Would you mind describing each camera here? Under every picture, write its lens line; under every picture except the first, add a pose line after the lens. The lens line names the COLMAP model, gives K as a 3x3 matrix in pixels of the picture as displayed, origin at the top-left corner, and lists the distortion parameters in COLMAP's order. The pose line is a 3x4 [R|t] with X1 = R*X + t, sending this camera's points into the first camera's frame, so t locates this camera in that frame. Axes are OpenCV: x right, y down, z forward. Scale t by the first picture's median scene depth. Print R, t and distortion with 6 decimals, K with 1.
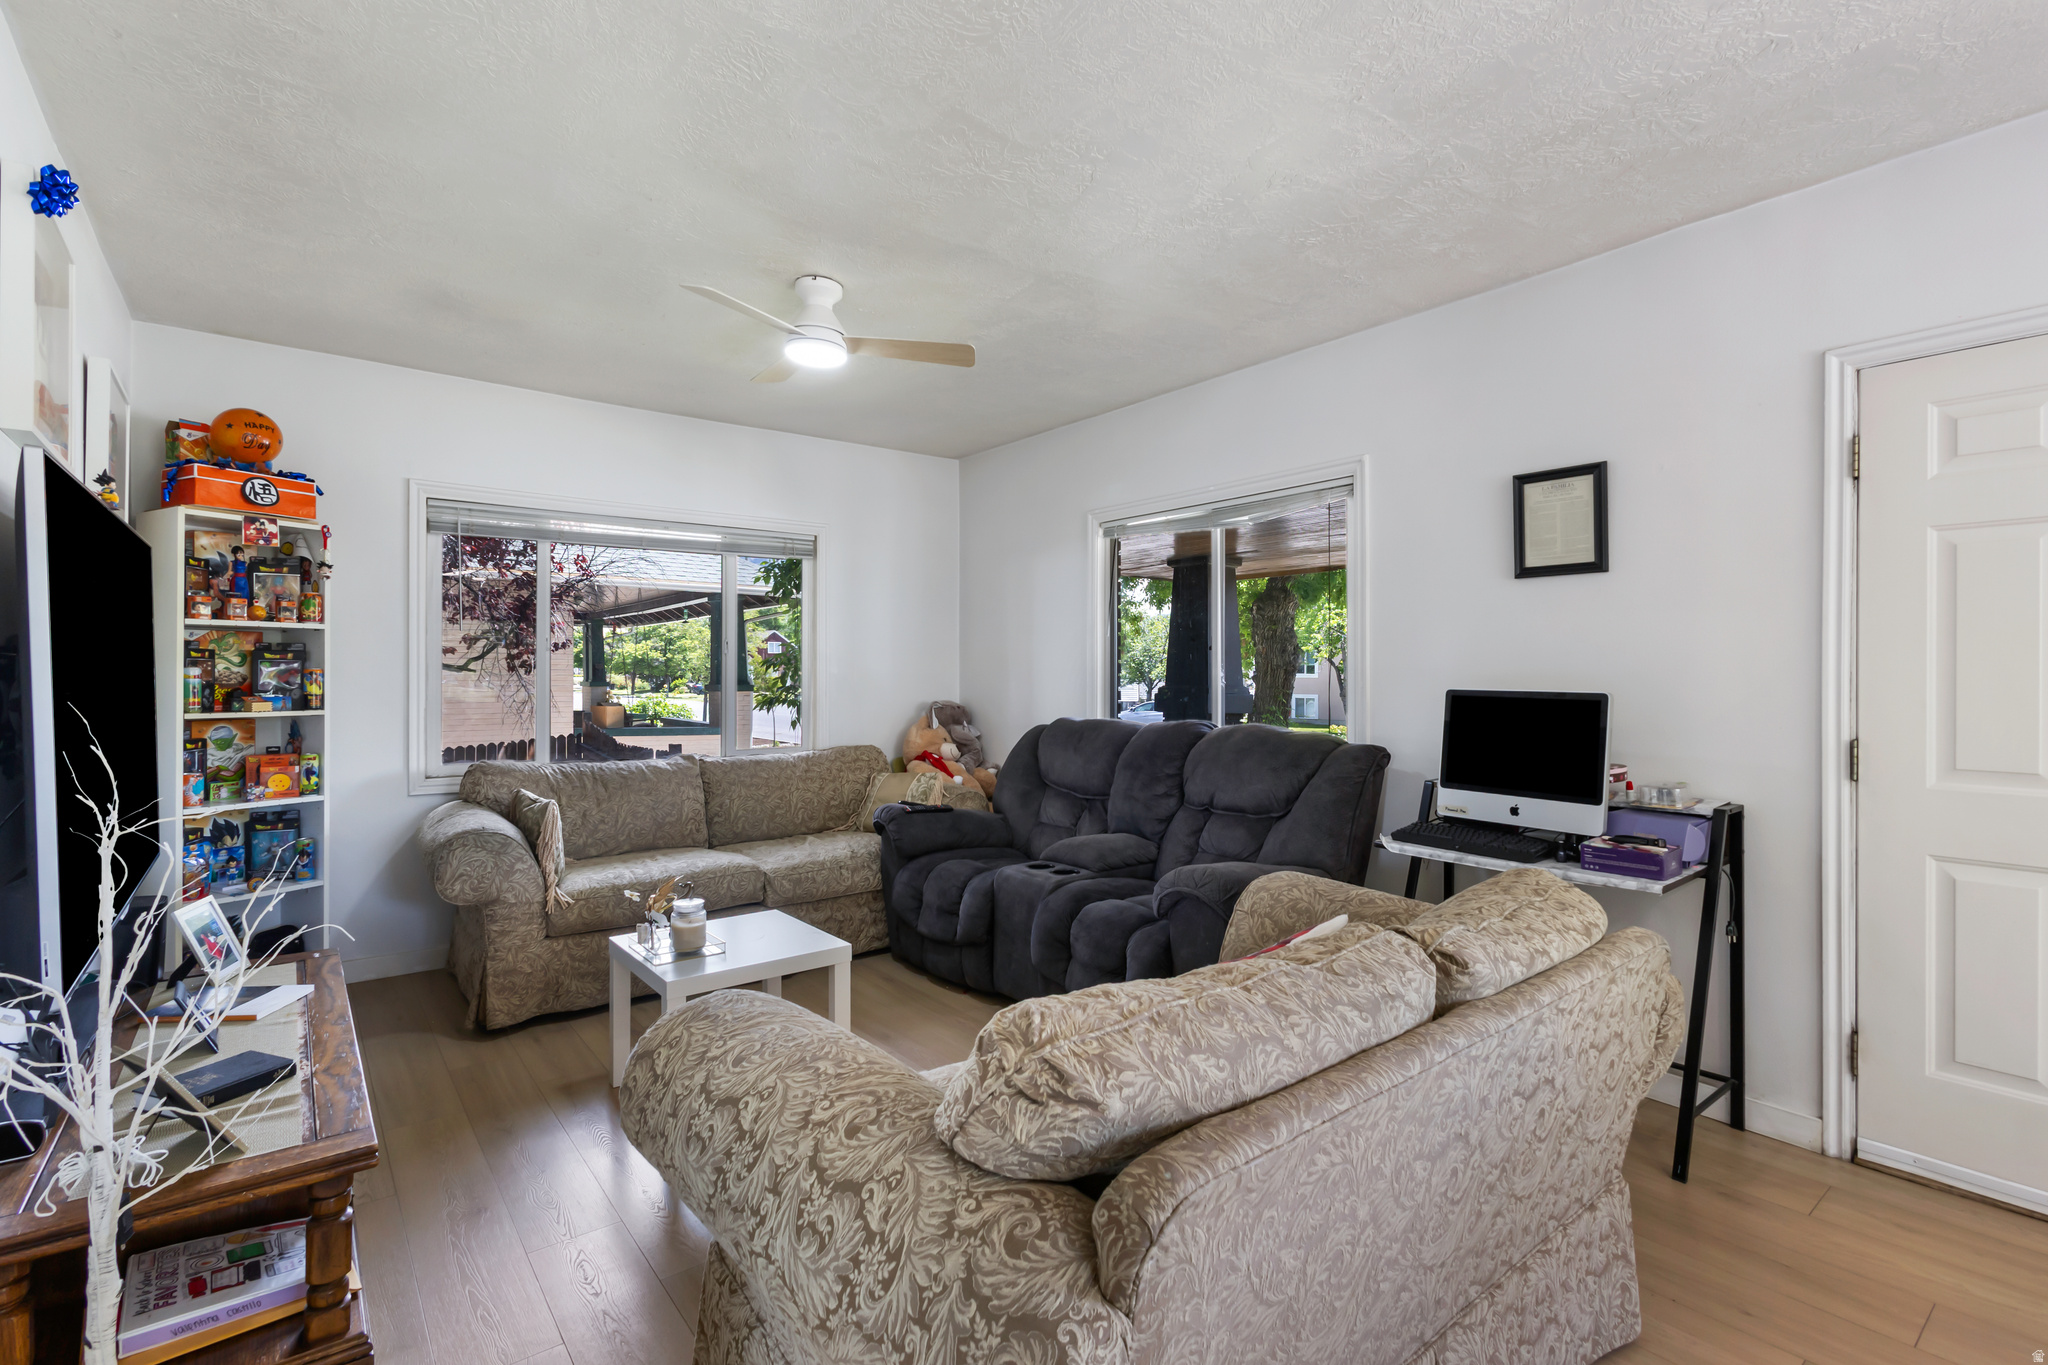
lens RADIAL K [[938.5, 0, 1020.5], [0, 938.5, 681.9], [0, 0, 1]] dist [-0.001036, 0.000095]
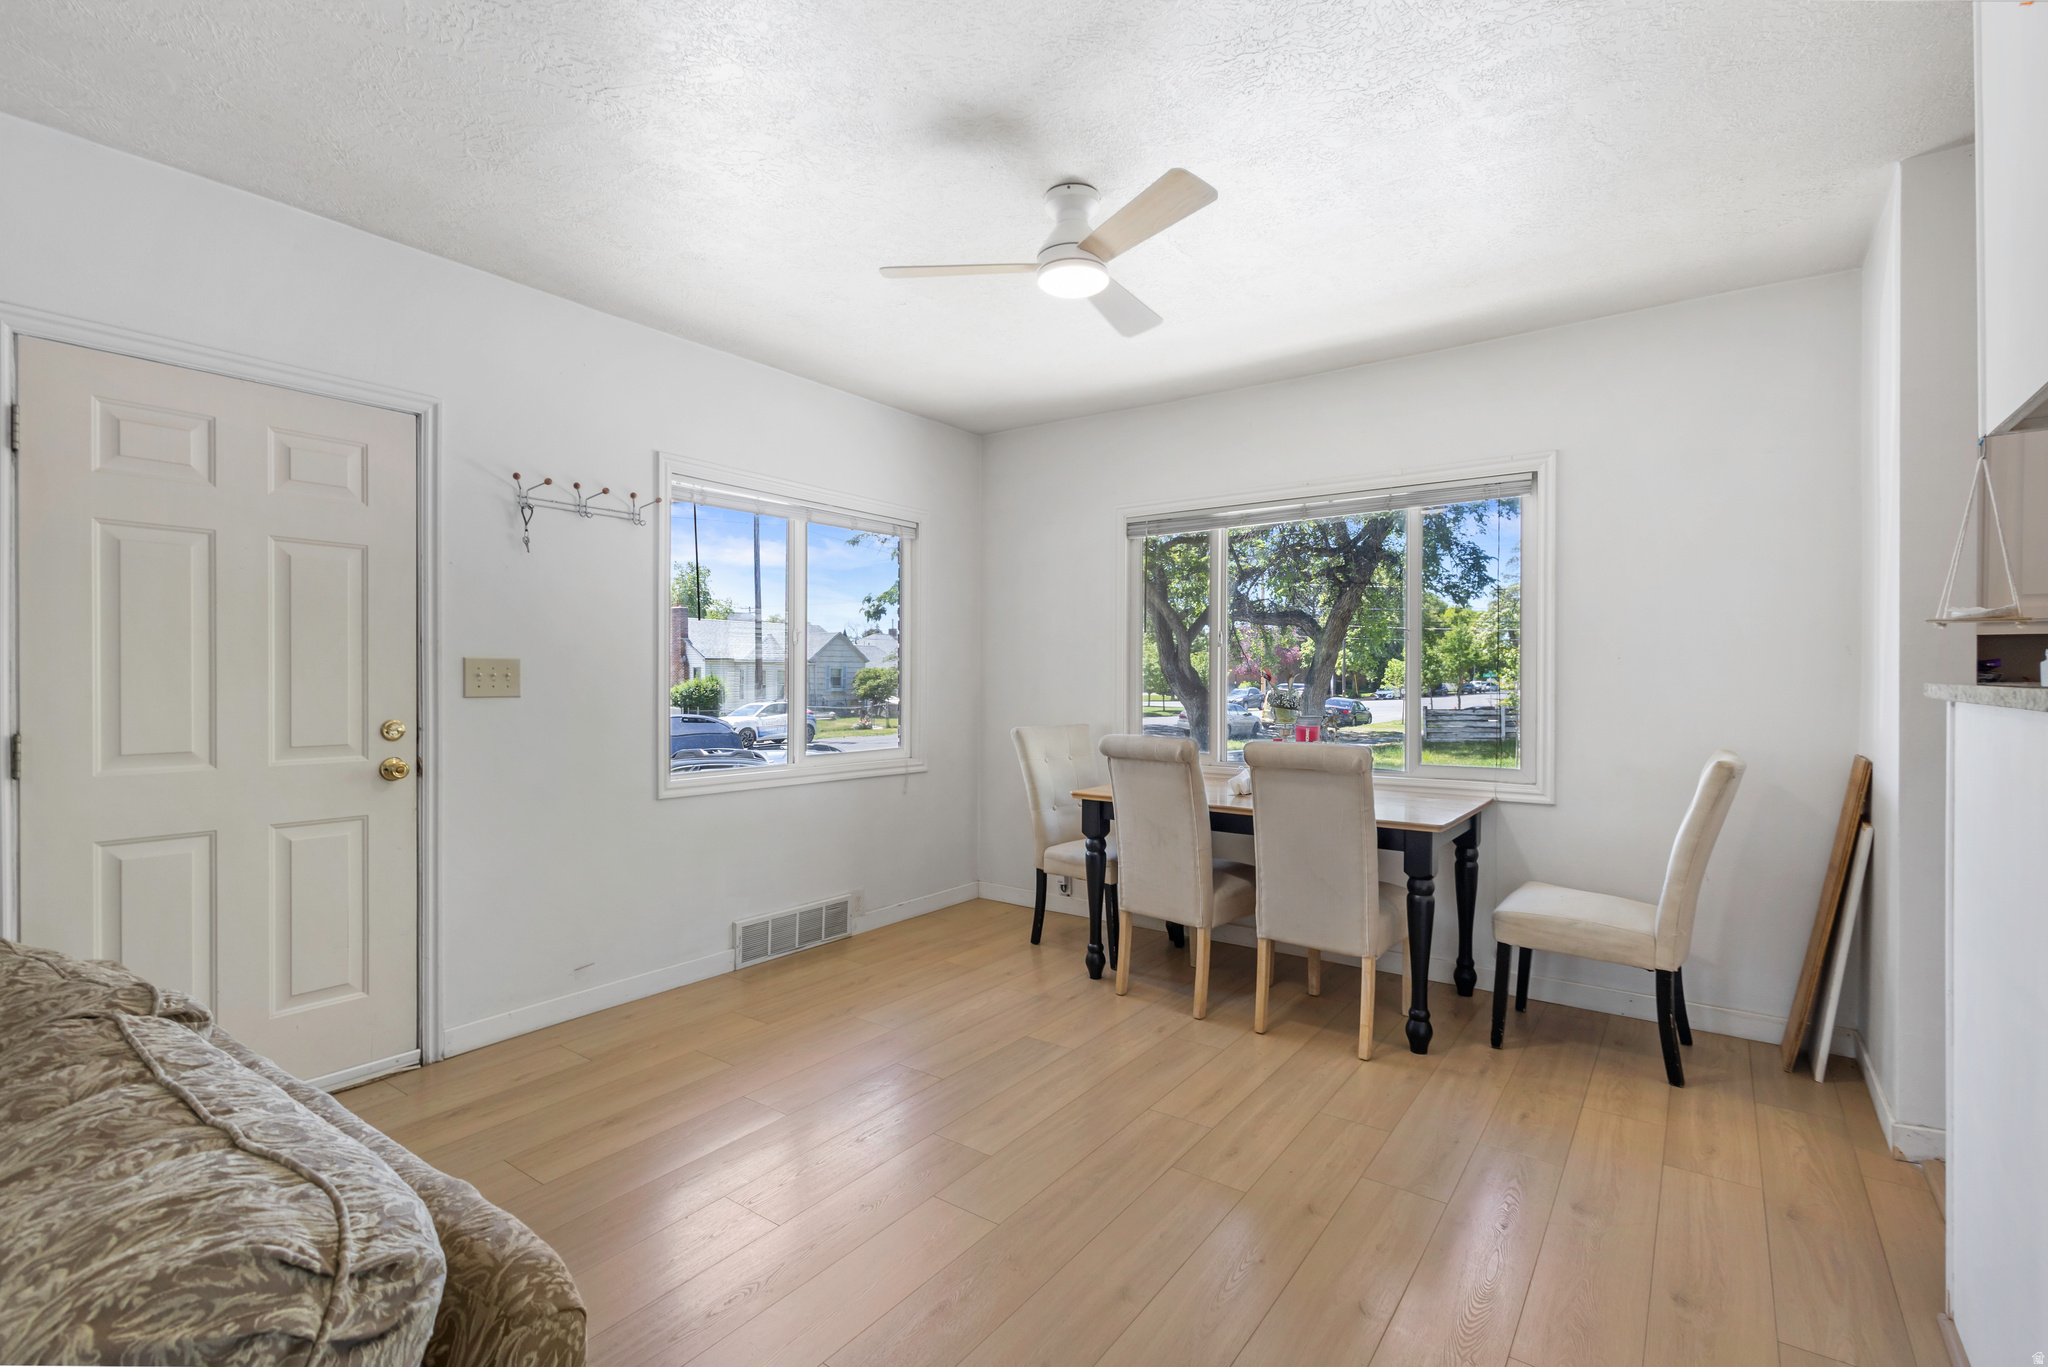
lens RADIAL K [[938.5, 0, 1039.5], [0, 938.5, 679.5], [0, 0, 1]] dist [-0.001036, 0.000095]
pose [[-0.289752, -0.008106, 0.957067, -0.301451], [0.001519, 0.999959, 0.008930, 0.000692], [-0.957101, 0.004041, -0.289728, 0.321548]]
